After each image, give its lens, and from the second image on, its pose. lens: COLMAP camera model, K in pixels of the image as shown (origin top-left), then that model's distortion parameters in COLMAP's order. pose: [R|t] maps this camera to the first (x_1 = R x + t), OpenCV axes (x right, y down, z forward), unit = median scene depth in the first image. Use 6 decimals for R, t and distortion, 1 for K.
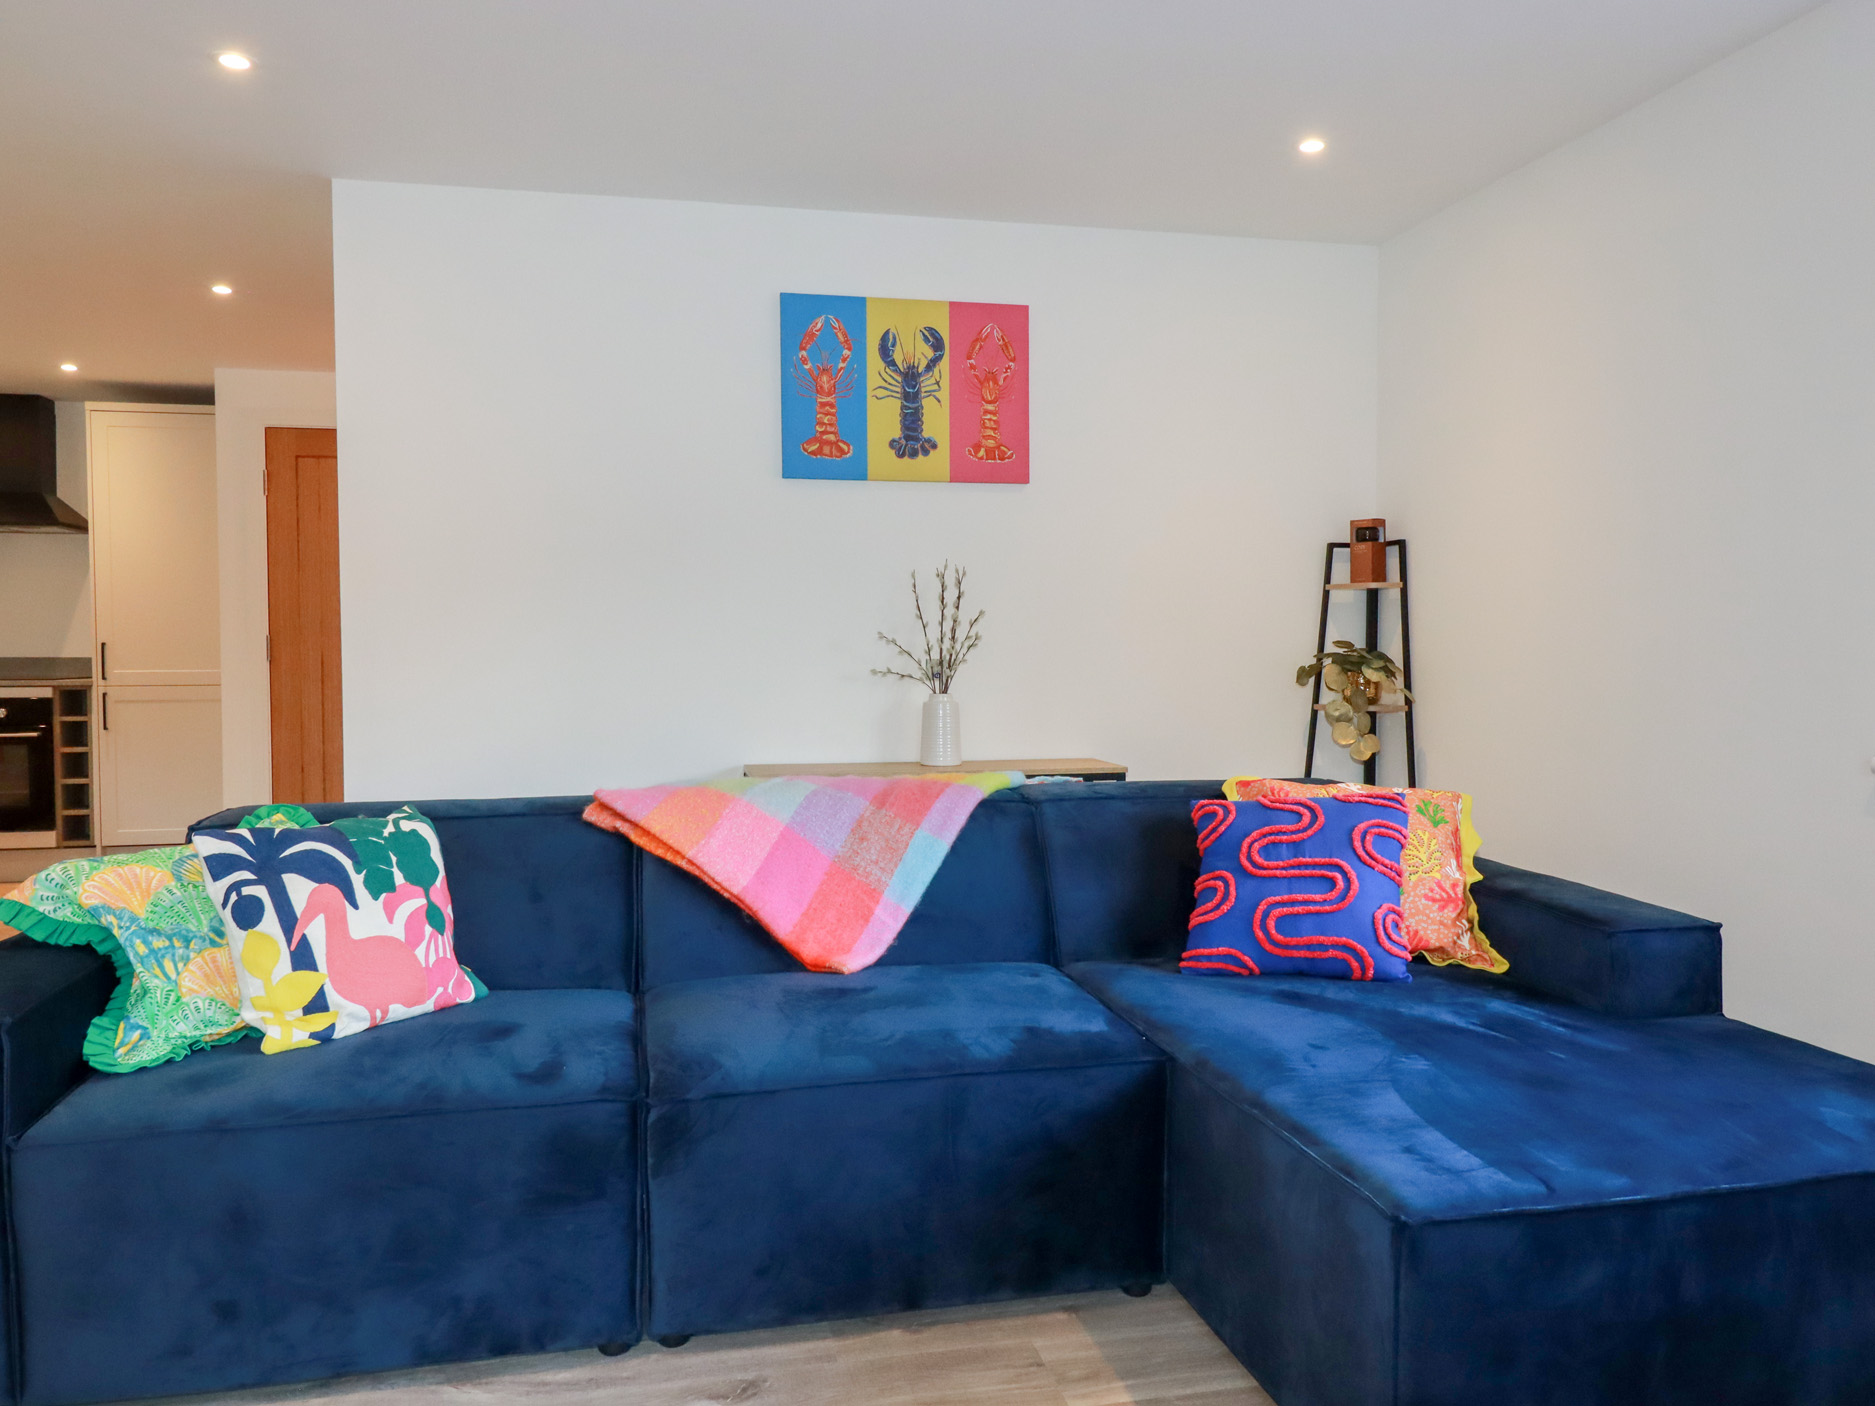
lens RADIAL K [[1353.6, 0, 935.4], [0, 1353.6, 691.4], [0, 0, 1]] dist [0.011132, -0.004829]
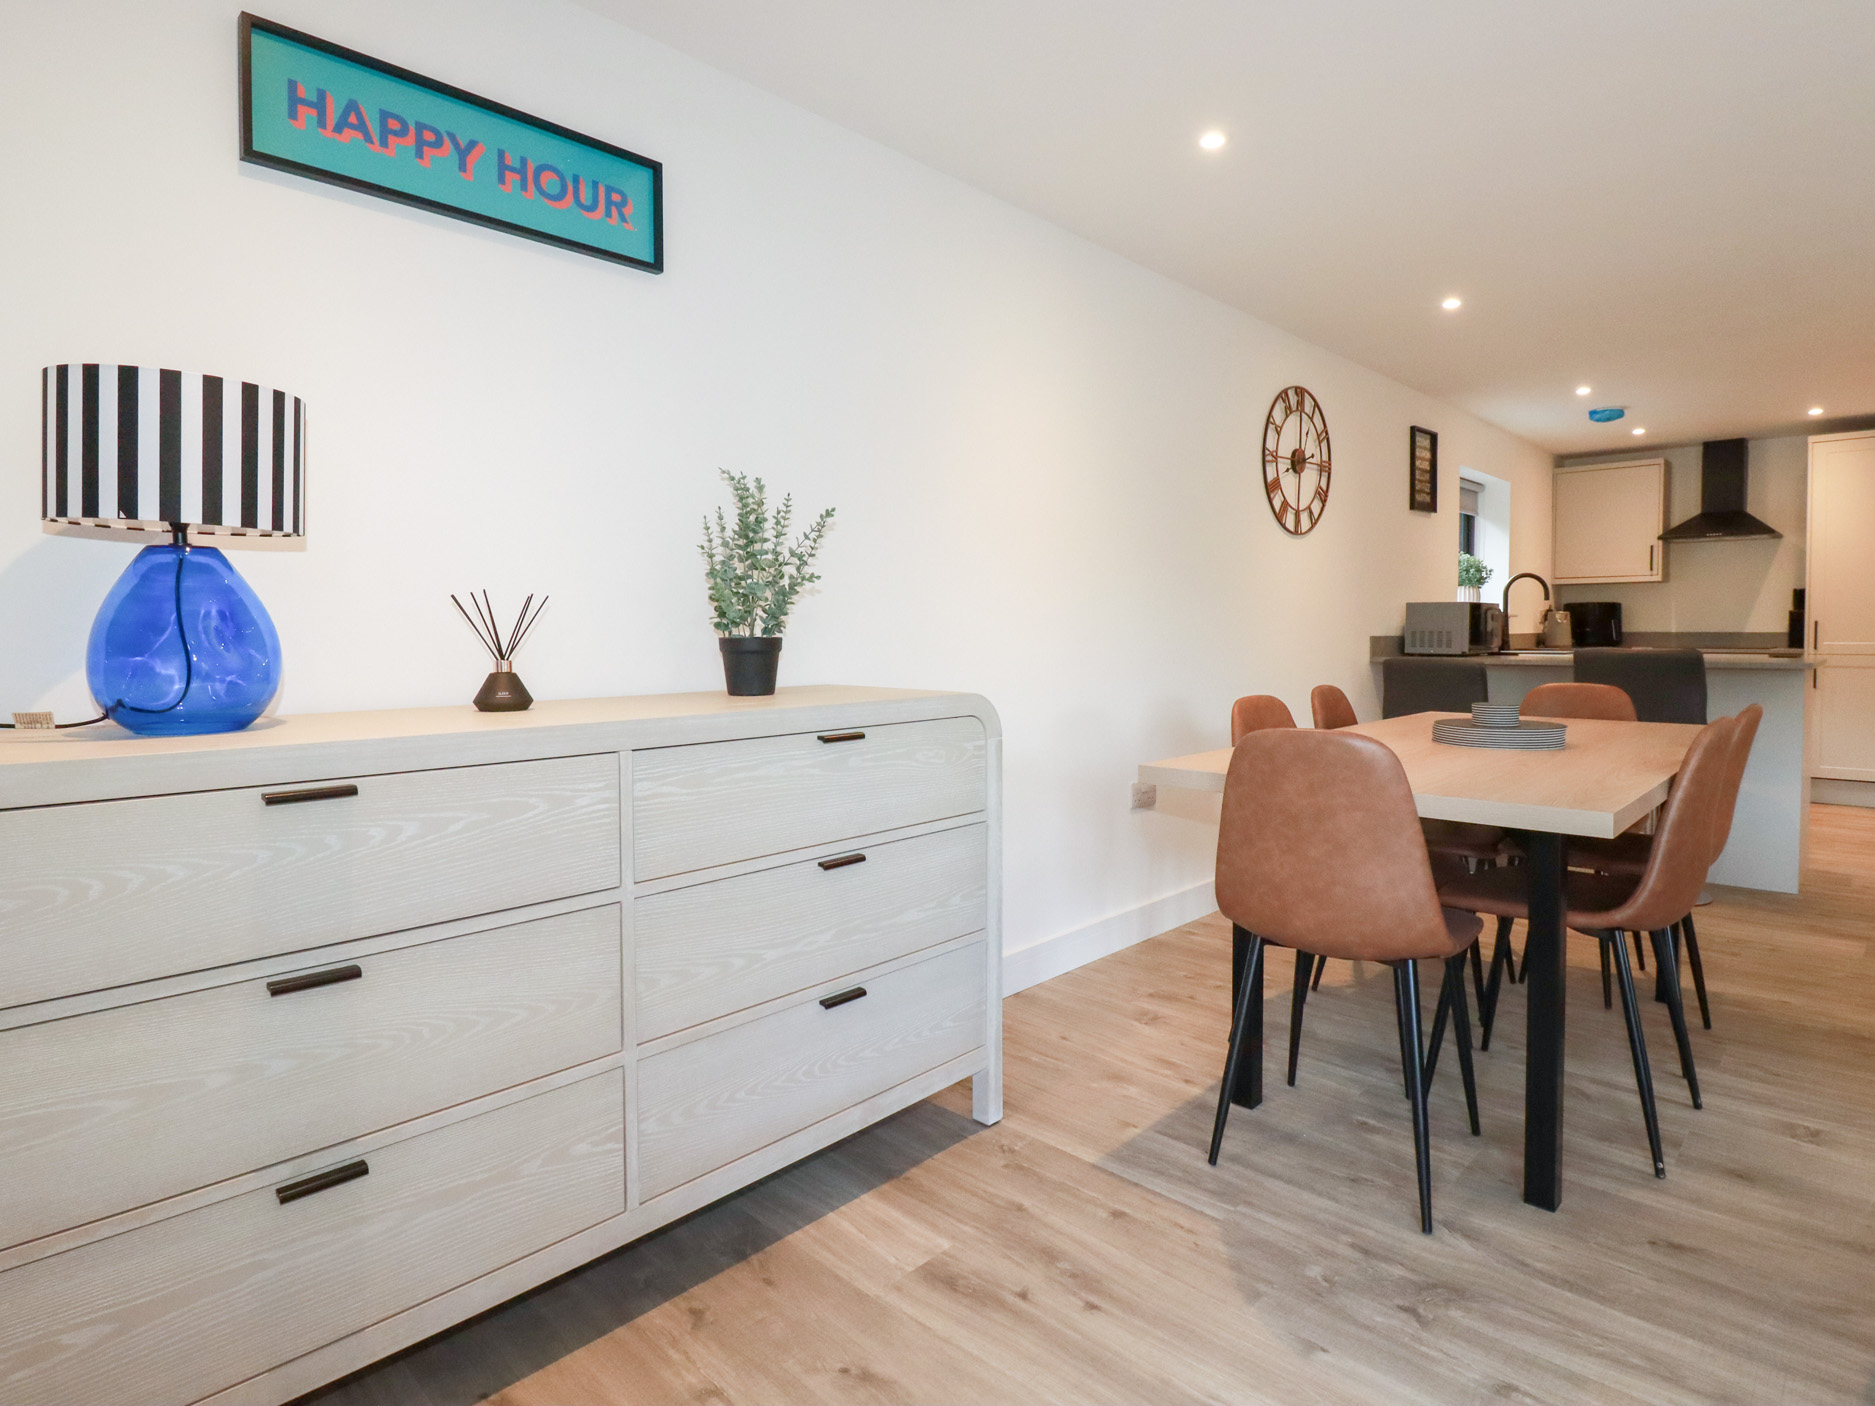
lens RADIAL K [[1058.5, 0, 991.9], [0, 1058.5, 634.3], [0, 0, 1]] dist [-0.005180, -0.002079]
pose [[0.594904, -0.000862, -0.803797, -0.468737], [-0.019533, 0.999689, -0.015528, 0.016236], [0.803560, 0.024938, 0.594701, -0.404535]]
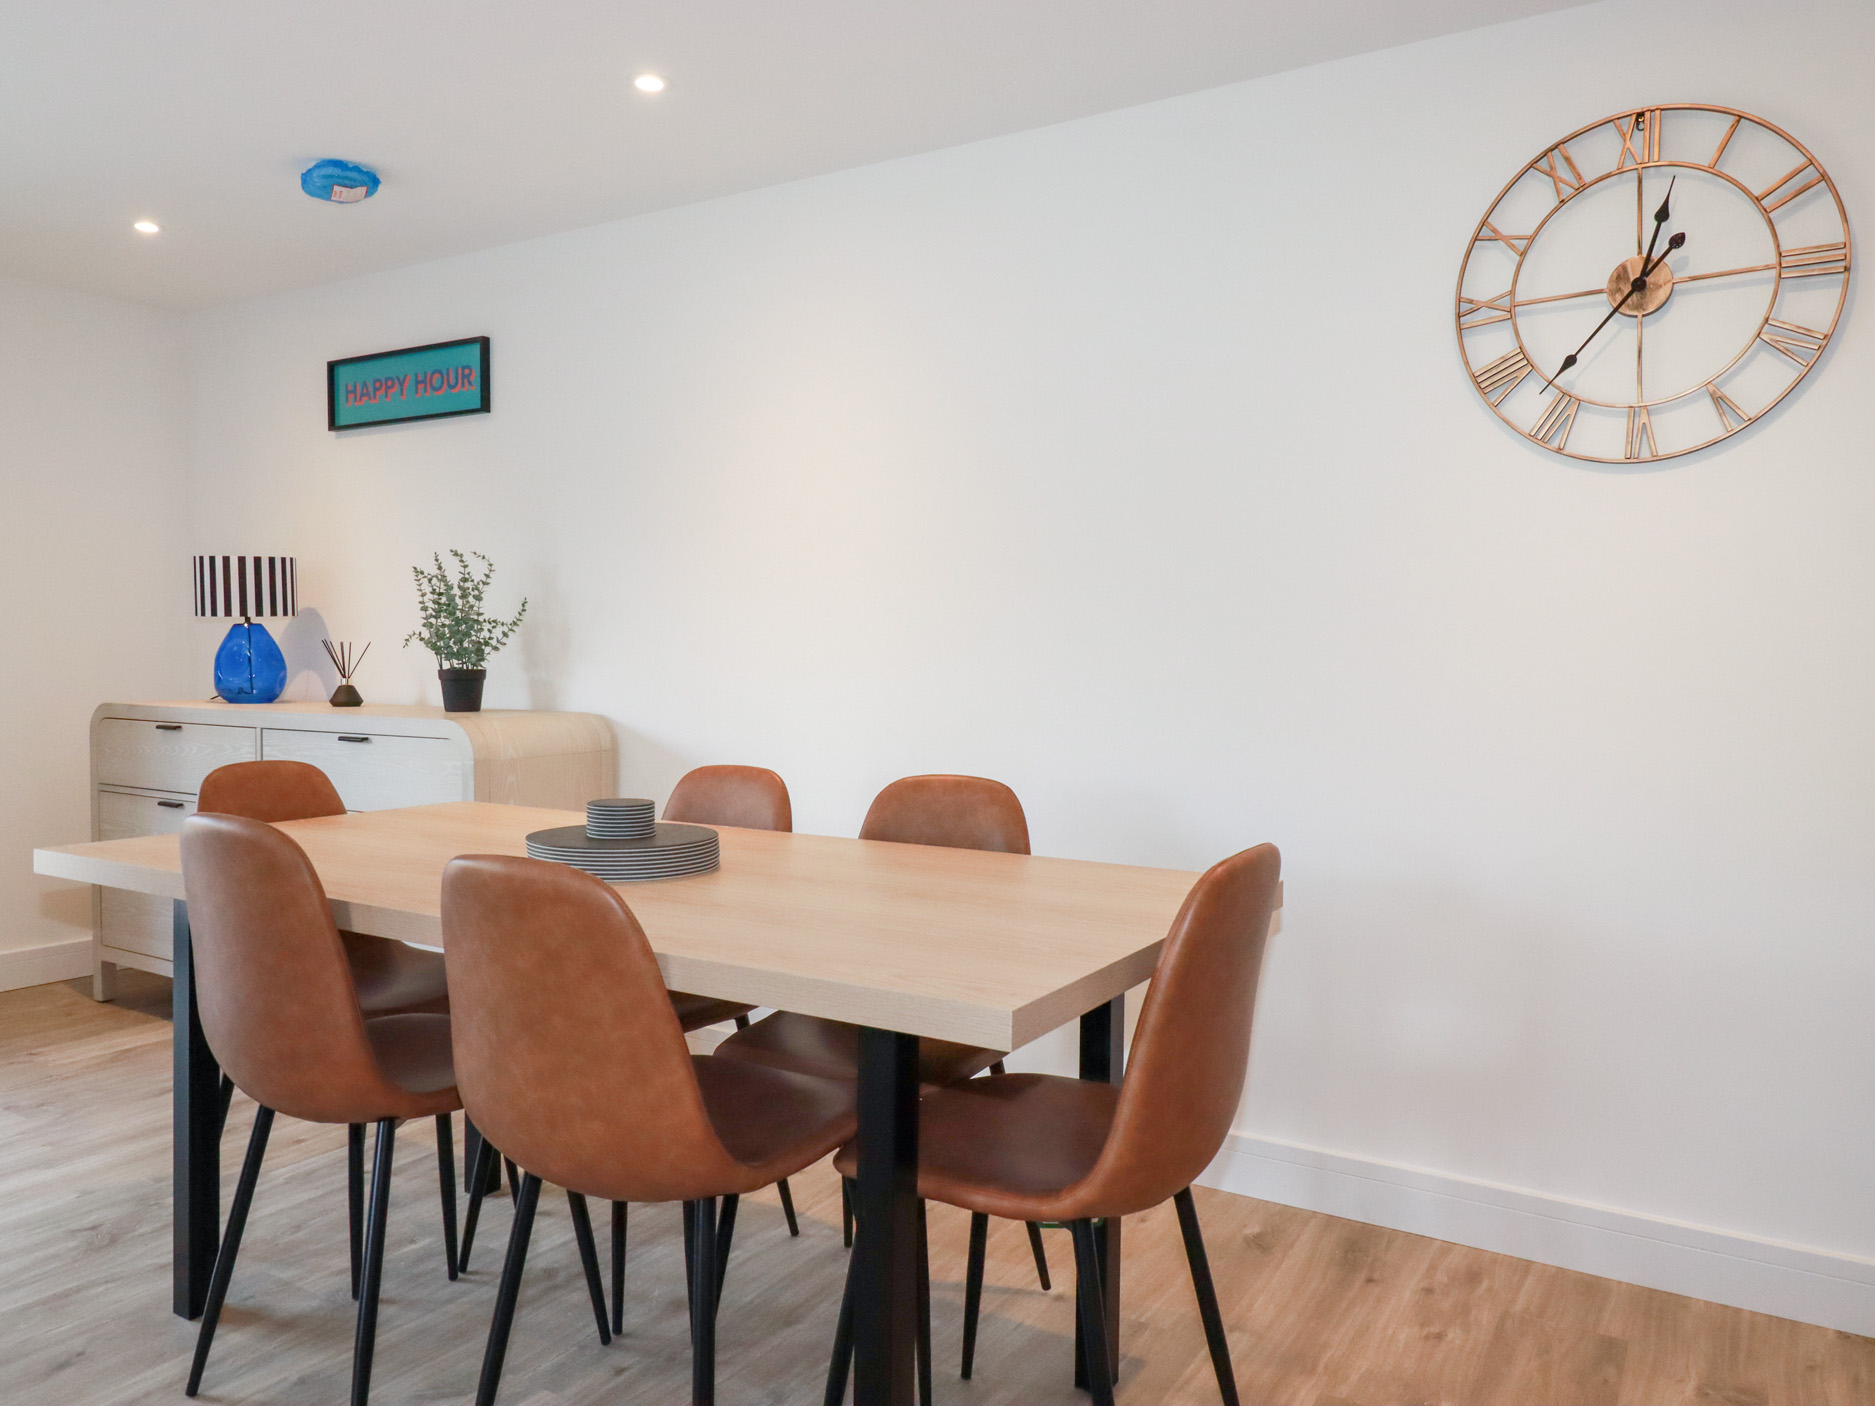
lens RADIAL K [[1353.6, 0, 935.4], [0, 1353.6, 691.4], [0, 0, 1]] dist [0.011132, -0.004829]
pose [[-0.692813, 0.019356, -0.720858, -0.521310], [-0.028886, 0.998092, 0.054563, -0.039997], [0.720539, 0.058624, -0.690932, 0.822395]]
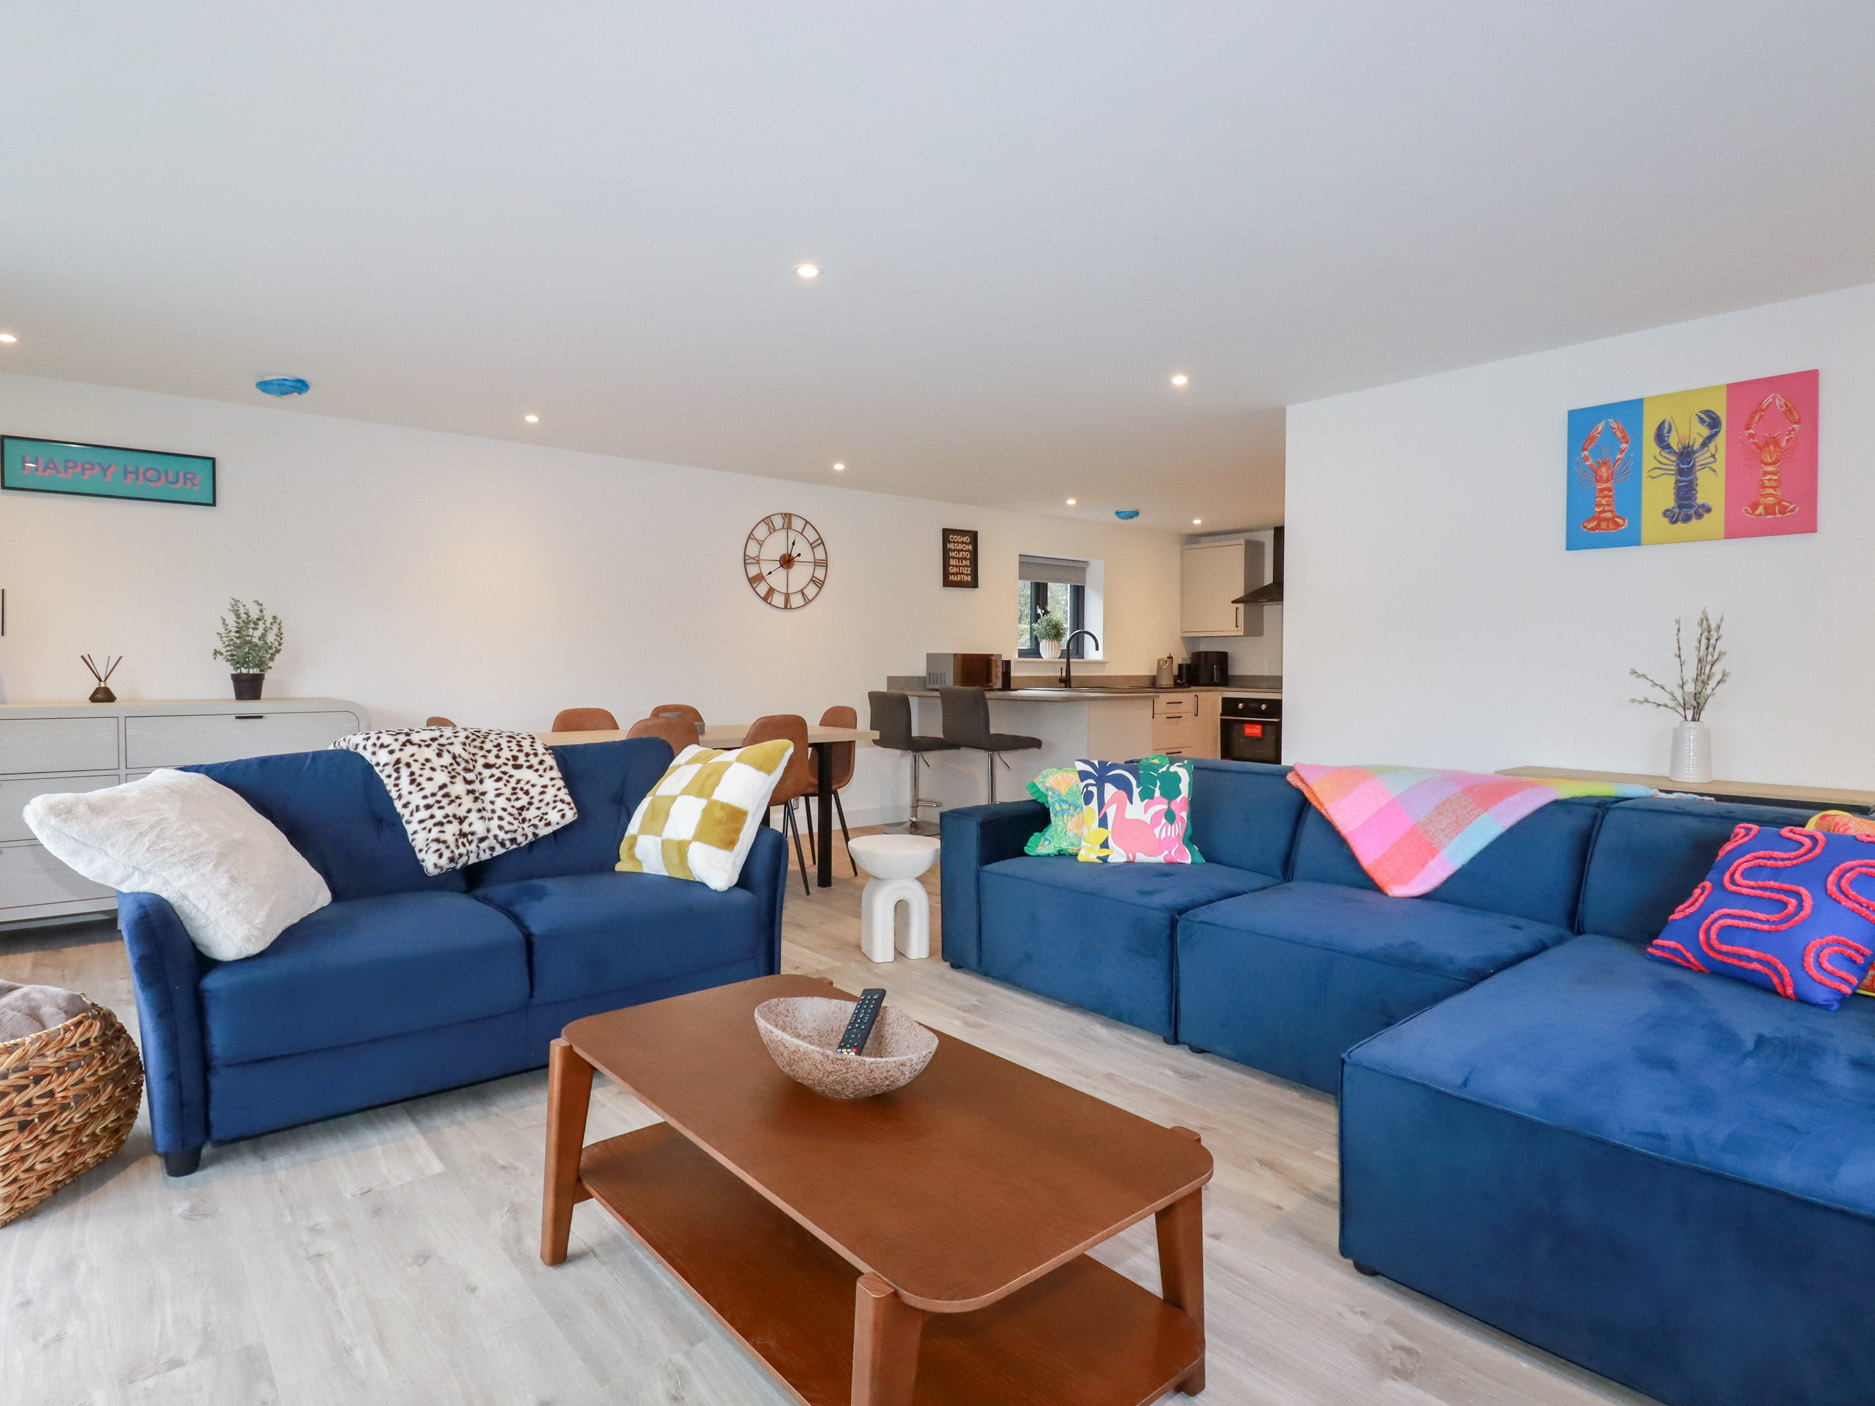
lens RADIAL K [[995.4, 0, 941.0], [0, 995.4, 694.3], [0, 0, 1]] dist [-0.001547, -0.012442]
pose [[0.470912, 0.031446, -0.881619, 0.453156], [-0.034725, 0.999251, 0.017094, -0.013661], [0.881496, 0.022564, 0.471651, 0.014323]]
